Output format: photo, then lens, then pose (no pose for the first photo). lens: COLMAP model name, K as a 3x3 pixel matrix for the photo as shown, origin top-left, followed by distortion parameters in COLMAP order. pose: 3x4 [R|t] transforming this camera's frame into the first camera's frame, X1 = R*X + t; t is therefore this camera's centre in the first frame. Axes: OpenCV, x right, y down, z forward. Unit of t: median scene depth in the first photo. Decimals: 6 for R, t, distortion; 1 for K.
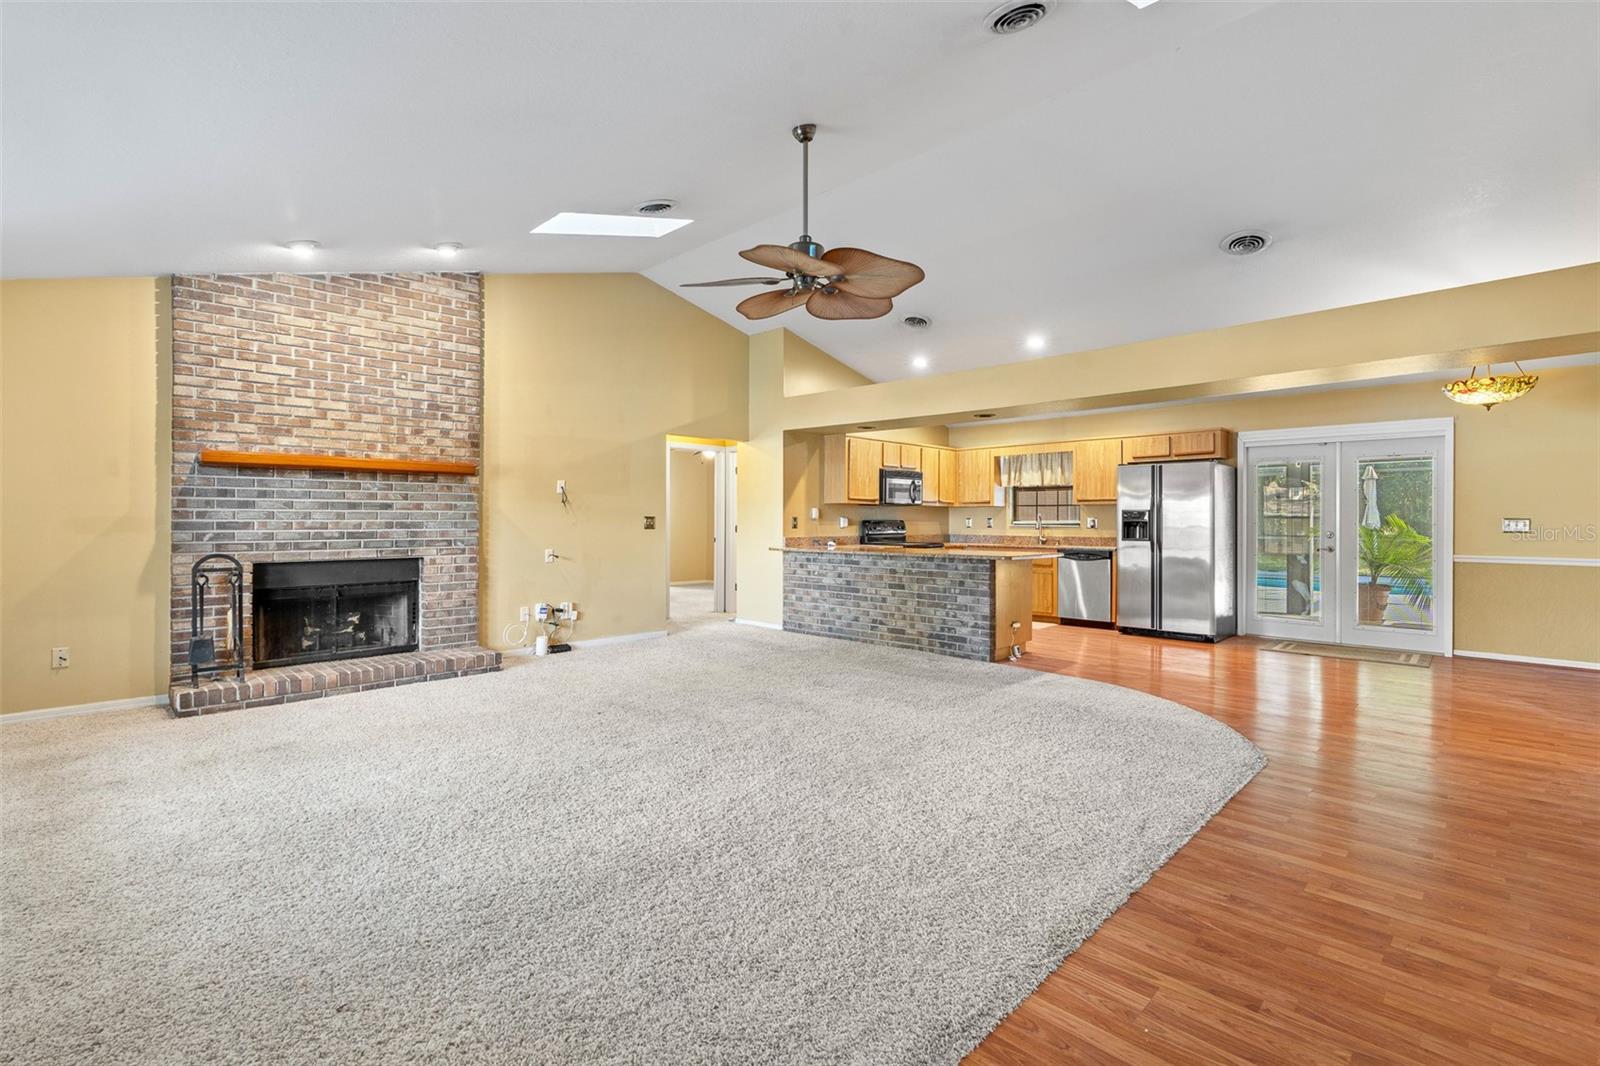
lens RADIAL K [[738.8, 0, 798.6], [0, 738.8, 513.4], [0, 0, 1]] dist [-0.005132, -0.000004]
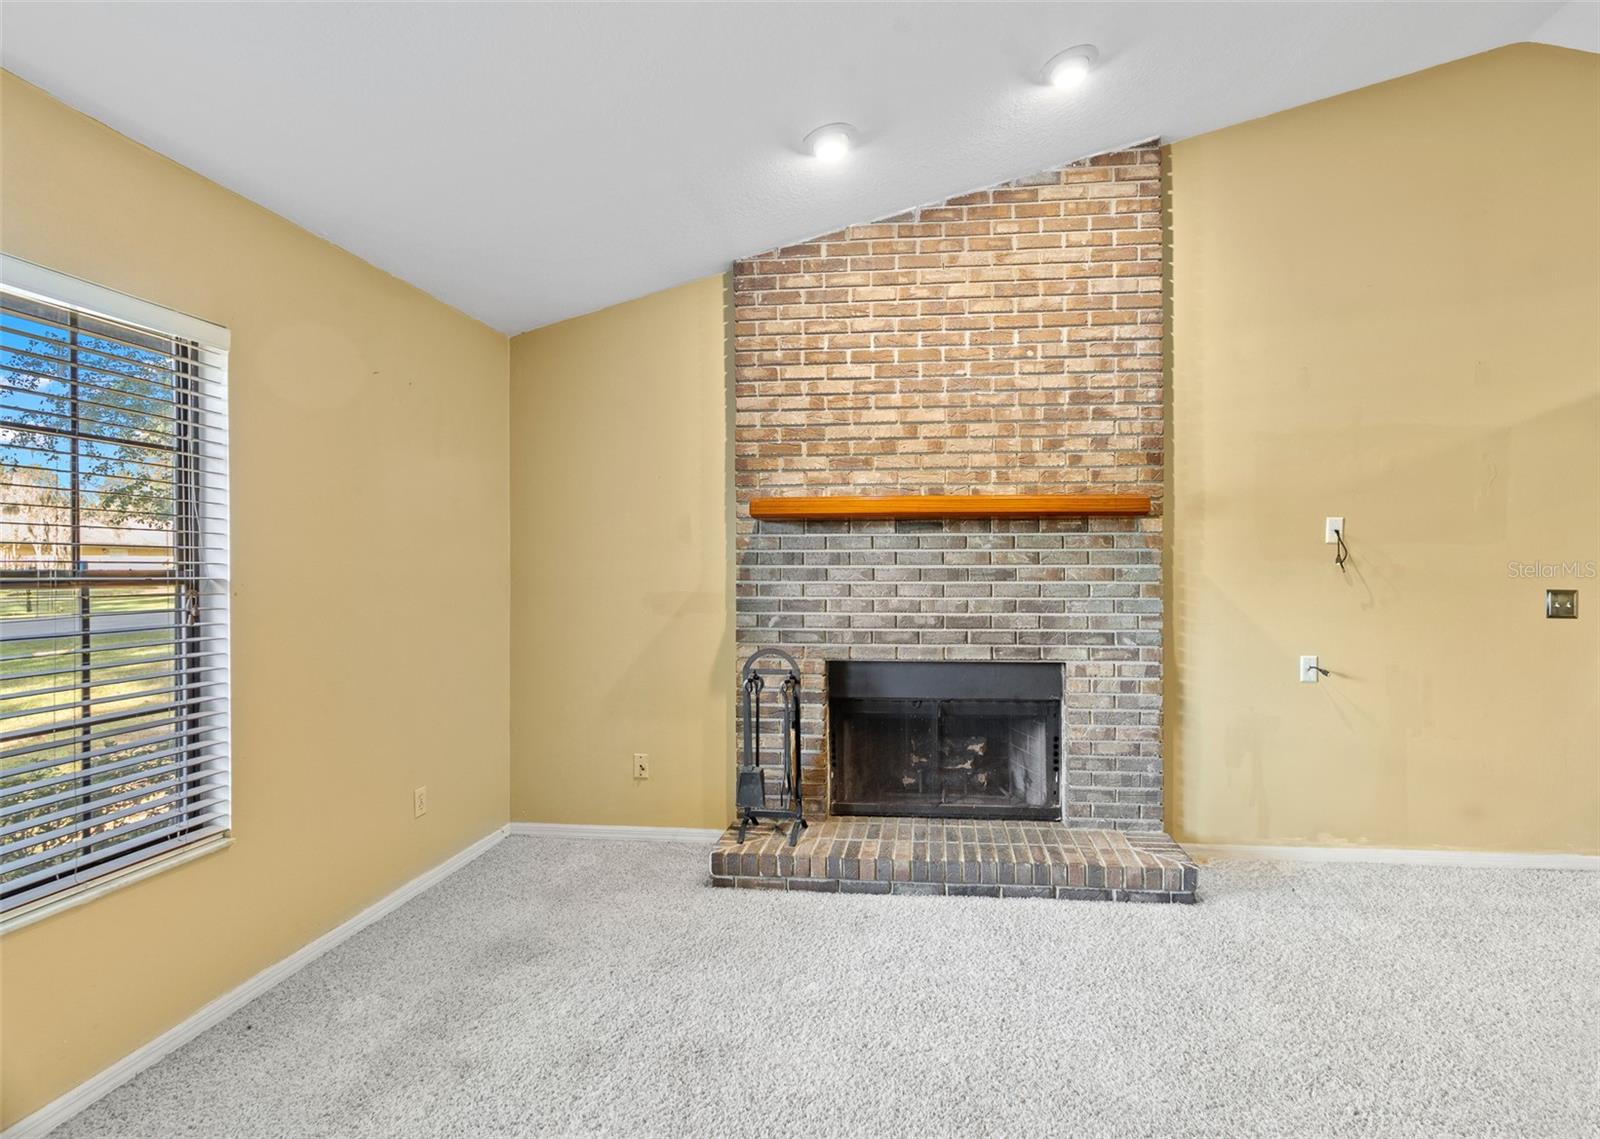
lens RADIAL K [[763.3, 0, 867.7], [0, 763.3, 568.8], [0, 0, 1]] dist [-0.008208, 0.000314]
pose [[0.637256, -0.003823, -0.770643, -0.141889], [0.008705, 0.999960, 0.002238, -0.015361], [0.770603, -0.008135, 0.637264, 0.479976]]
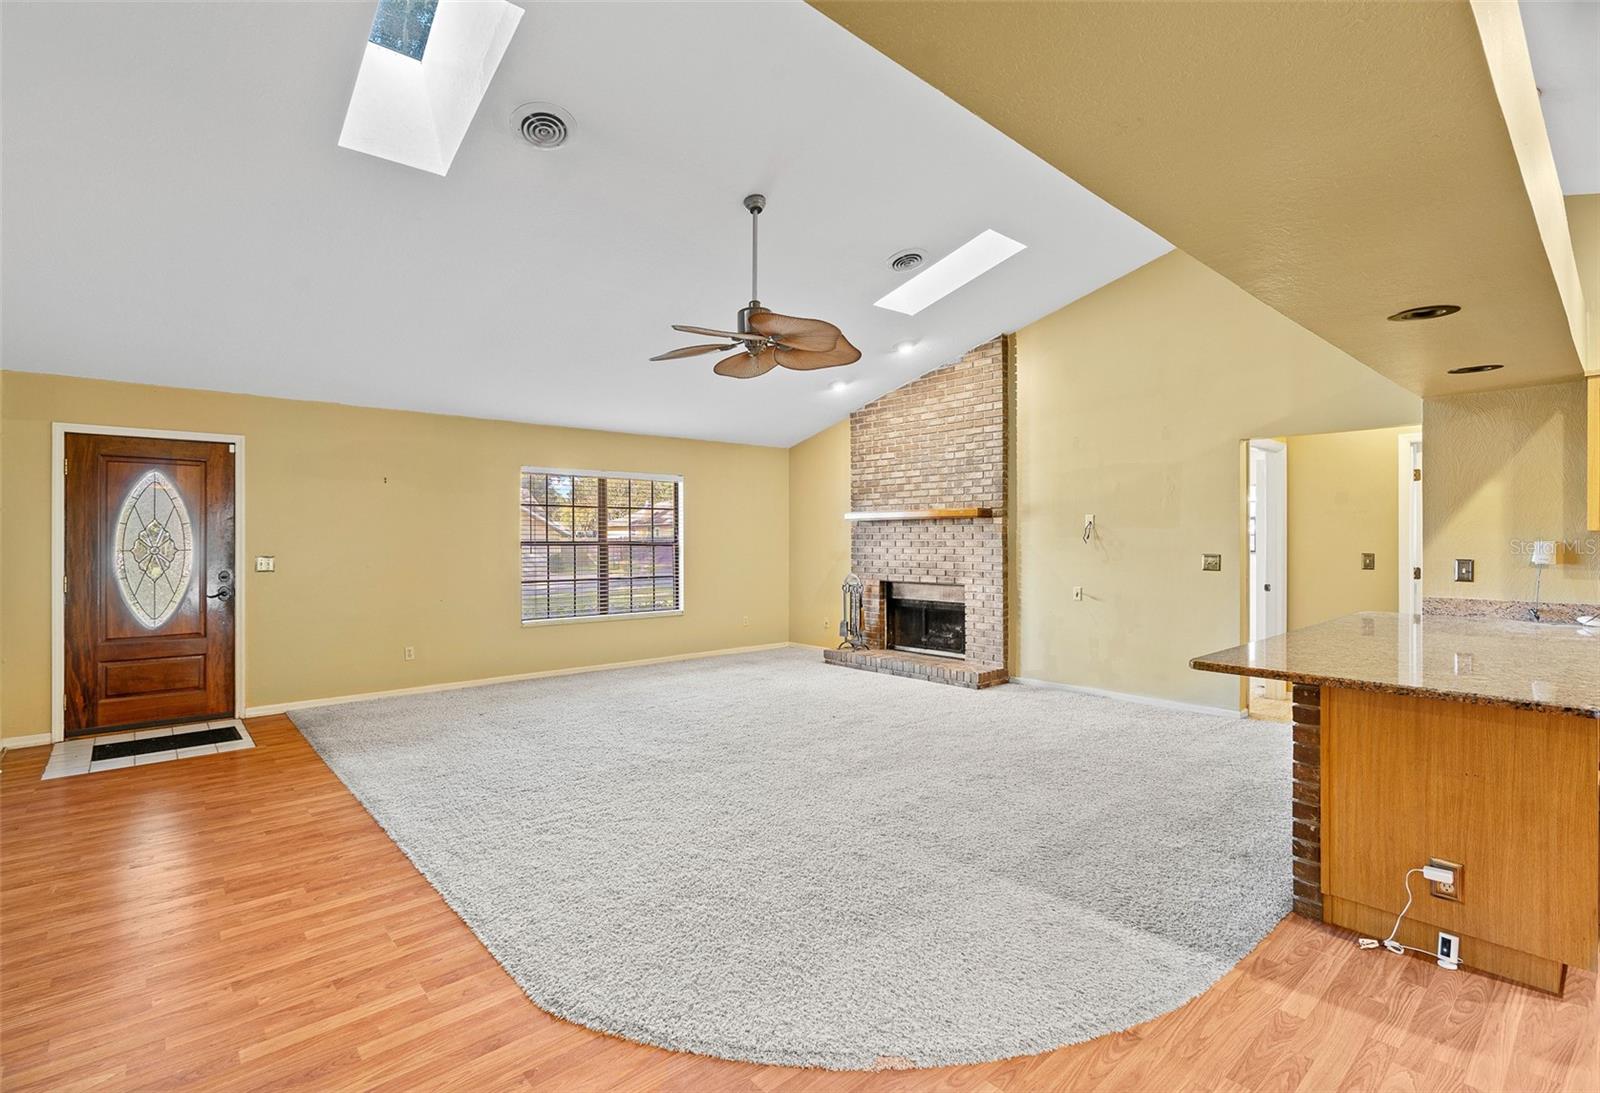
lens RADIAL K [[747.1, 0, 763.4], [0, 747.1, 537.3], [0, 0, 1]] dist [-0.003616, -0.000745]
pose [[-0.095511, -0.003380, -0.995423, 0.729806], [0.010062, 0.999940, -0.004361, -0.017617], [0.995378, -0.010433, -0.095471, 0.747086]]
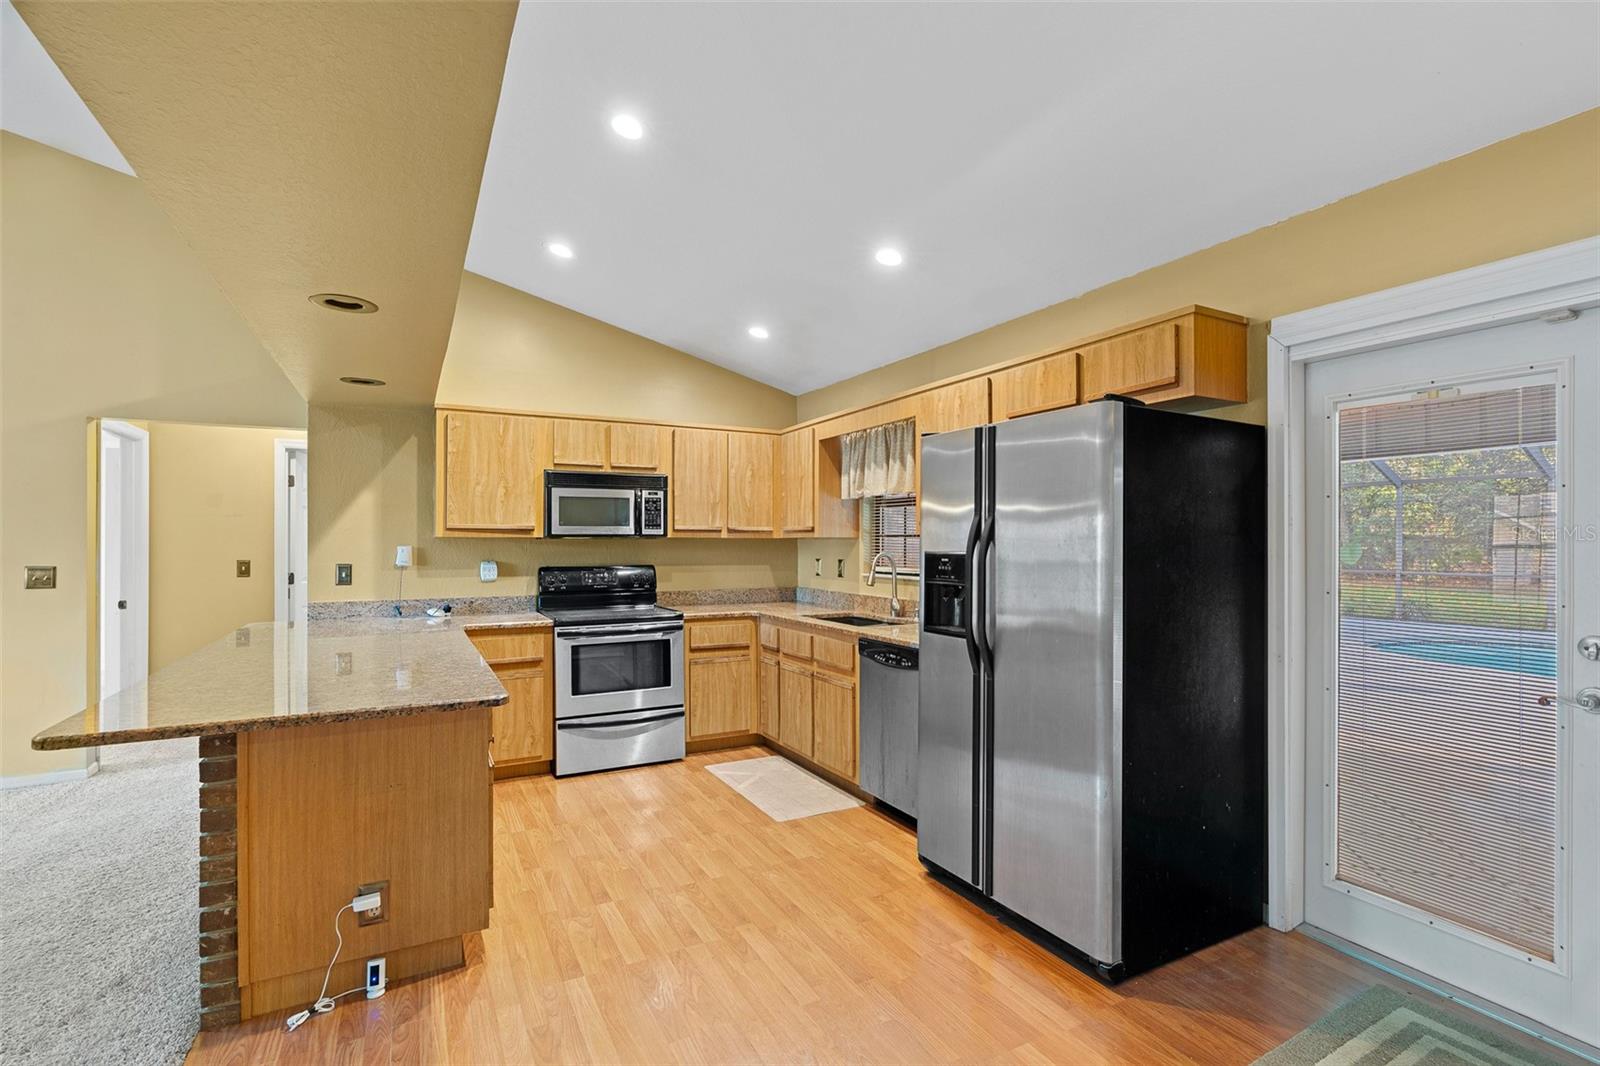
lens RADIAL K [[733.3, 0, 795.6], [0, 733.3, 538.4], [0, 0, 1]] dist [-0.001992, 0.000427]
pose [[0.953264, -0.006754, -0.302063, 0.619963], [0.008618, 0.999951, 0.004840, -0.017938], [0.302016, -0.007217, 0.953276, 0.780959]]
